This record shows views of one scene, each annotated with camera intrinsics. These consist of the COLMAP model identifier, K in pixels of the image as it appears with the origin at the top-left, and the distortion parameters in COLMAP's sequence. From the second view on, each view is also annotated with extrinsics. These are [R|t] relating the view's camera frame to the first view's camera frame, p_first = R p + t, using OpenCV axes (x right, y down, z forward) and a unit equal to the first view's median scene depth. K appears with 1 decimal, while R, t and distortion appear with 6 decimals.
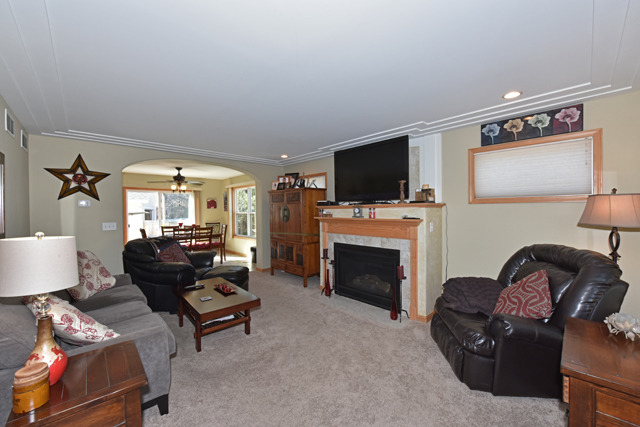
lens RADIAL K [[254.7, 0, 326.1], [0, 254.7, 216.8], [0, 0, 1]] dist [-0.011015, -0.000284]
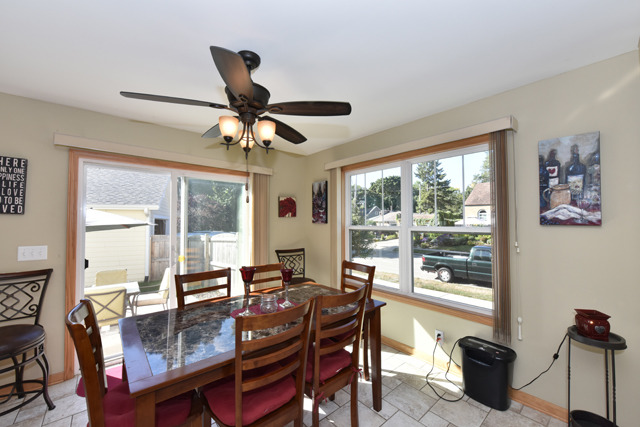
lens RADIAL K [[254.7, 0, 322.5], [0, 254.7, 215.5], [0, 0, 1]] dist [-0.011015, -0.000284]
pose [[0.998215, 0.001599, -0.059696, -0.731061], [-0.004573, 0.998753, -0.049719, -0.025939], [0.059542, 0.049903, 0.996978, 1.127832]]
